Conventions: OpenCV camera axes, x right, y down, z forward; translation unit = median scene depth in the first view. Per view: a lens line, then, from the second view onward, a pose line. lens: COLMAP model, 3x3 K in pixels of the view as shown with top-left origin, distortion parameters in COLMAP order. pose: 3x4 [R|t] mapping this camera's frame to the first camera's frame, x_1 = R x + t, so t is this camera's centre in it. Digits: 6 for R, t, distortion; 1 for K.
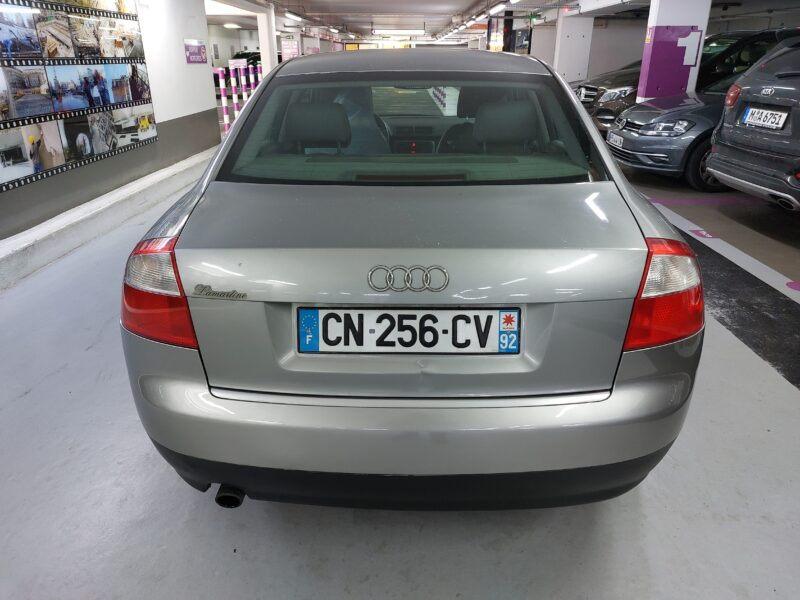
lens RADIAL K [[572.2, 0, 400.0], [0, 572.2, 300.0], [0, 0, 1]] dist [0.040805, -0.033031]
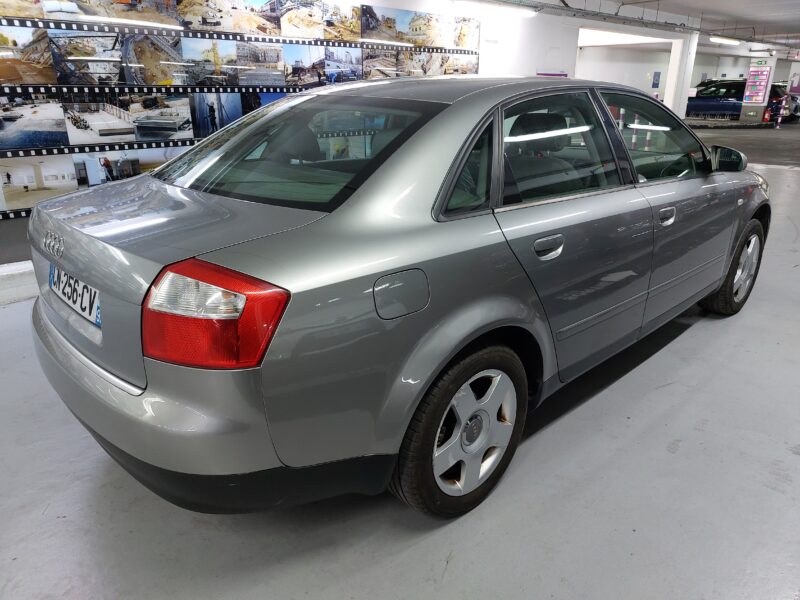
lens RADIAL K [[572.2, 0, 400.0], [0, 572.2, 300.0], [0, 0, 1]] dist [0.040805, -0.033031]
pose [[0.709809, 0.246773, -0.659753, 0.425193], [-0.274712, 0.959440, 0.063313, -0.062427], [0.648617, 0.136302, 0.748811, 0.151976]]
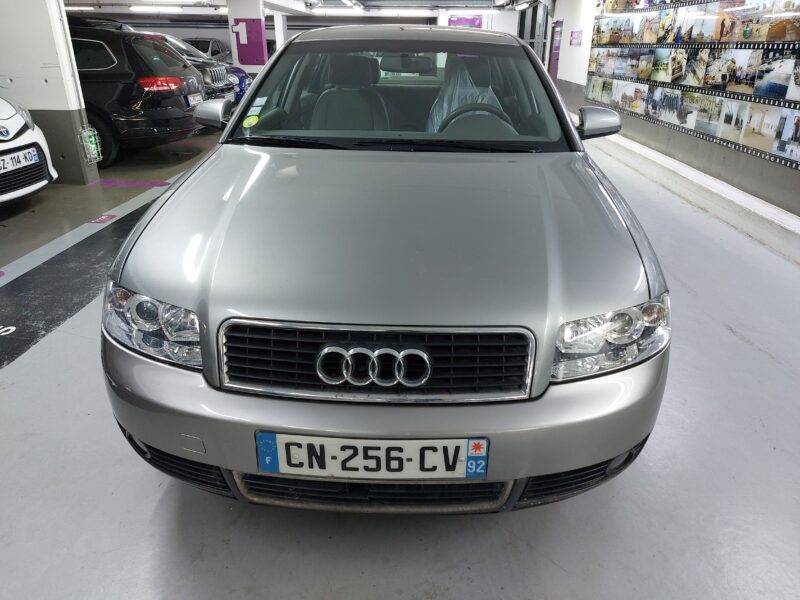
lens RADIAL K [[572.2, 0, 400.0], [0, 572.2, 300.0], [0, 0, 1]] dist [0.040805, -0.033031]
pose [[-0.999974, 0.000851, 0.007141, 0.022574], [0.005762, 0.688940, 0.724795, -0.591223], [-0.004303, 0.724818, -0.688927, 1.425659]]
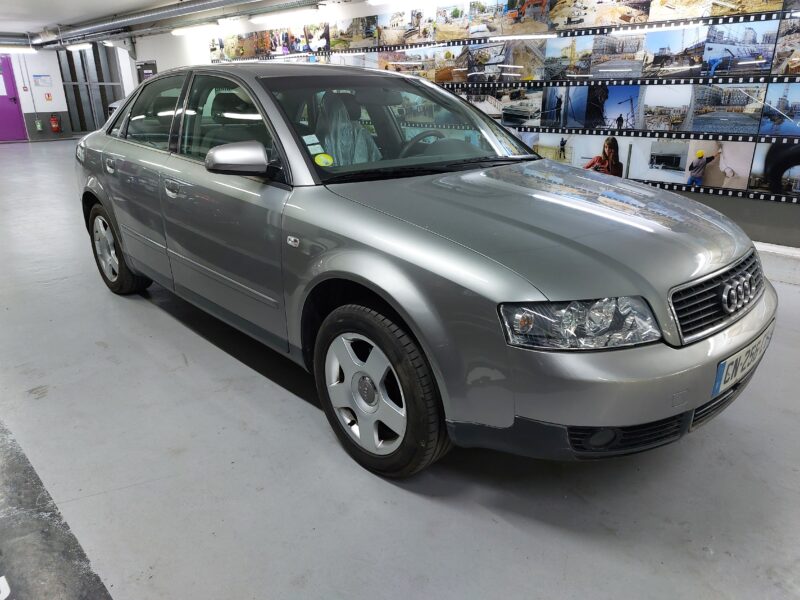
lens RADIAL K [[572.2, 0, 400.0], [0, 572.2, 300.0], [0, 0, 1]] dist [0.040805, -0.033031]
pose [[-0.714103, 0.252506, -0.652915, 0.489457], [-0.258839, 0.771344, 0.581404, -0.534303], [0.650430, 0.584182, -0.485461, 1.296158]]
